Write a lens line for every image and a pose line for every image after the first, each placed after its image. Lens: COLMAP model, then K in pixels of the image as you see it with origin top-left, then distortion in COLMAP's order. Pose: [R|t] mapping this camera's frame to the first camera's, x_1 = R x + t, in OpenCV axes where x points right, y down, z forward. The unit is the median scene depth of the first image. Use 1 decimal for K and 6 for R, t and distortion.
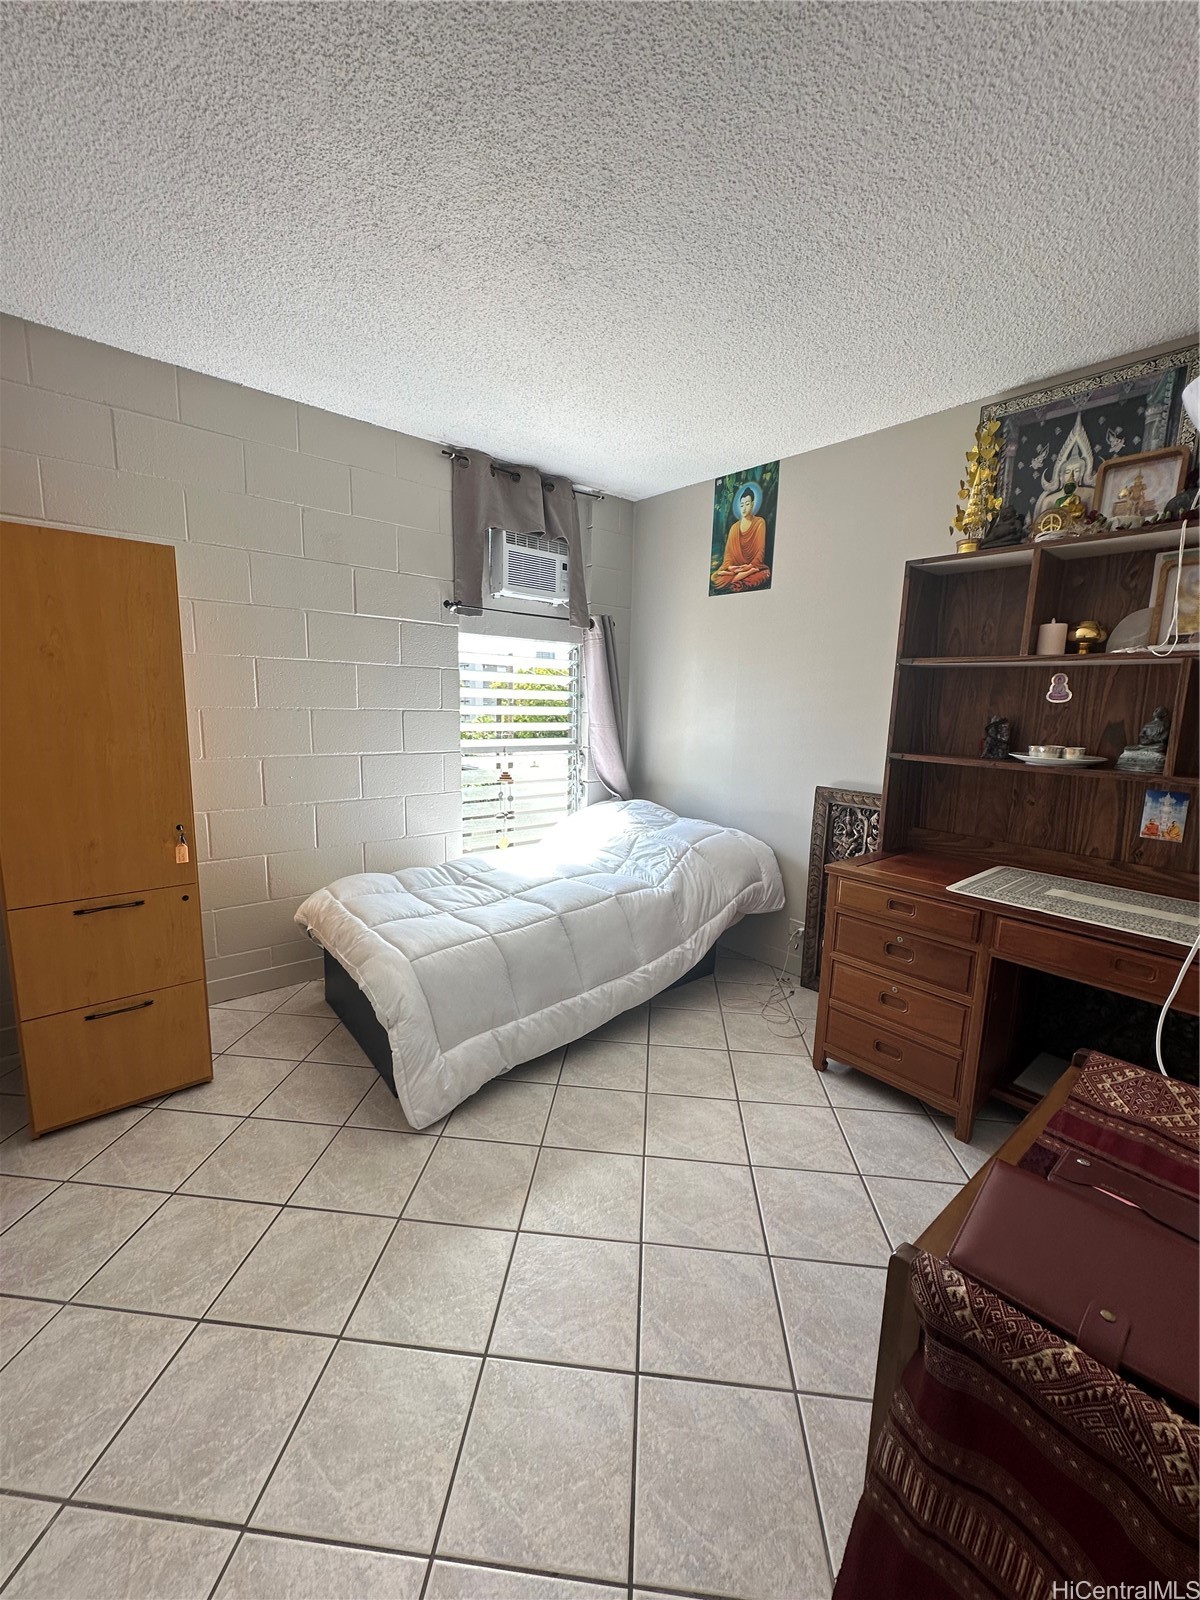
lens RADIAL K [[636.7, 0, 600.0], [0, 636.7, 800.0], [0, 0, 1]] dist [-0.000251, -0.000014]
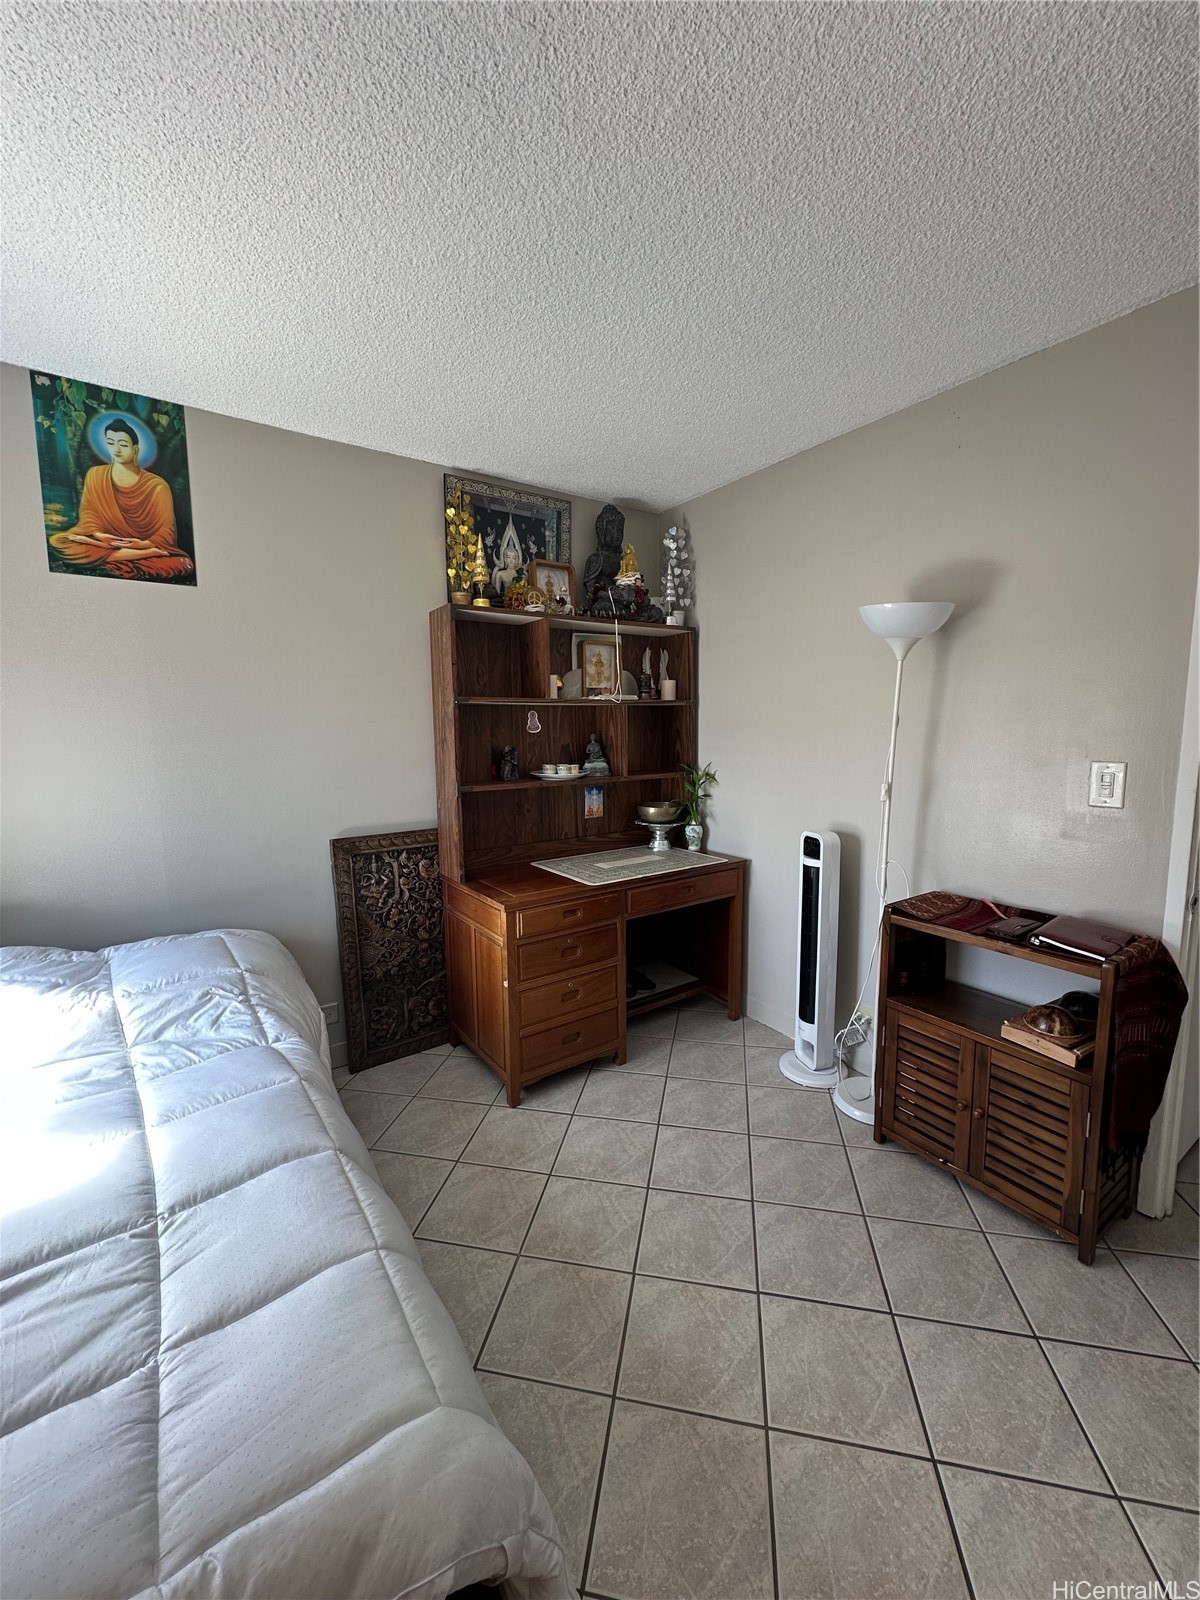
lens RADIAL K [[636.7, 0, 600.0], [0, 636.7, 800.0], [0, 0, 1]] dist [-0.000251, -0.000014]
pose [[0.104524, -0.150484, 0.983071, -0.539676], [0.166675, 0.977156, 0.131856, -0.152432], [-0.980456, 0.150071, 0.127218, 0.651799]]
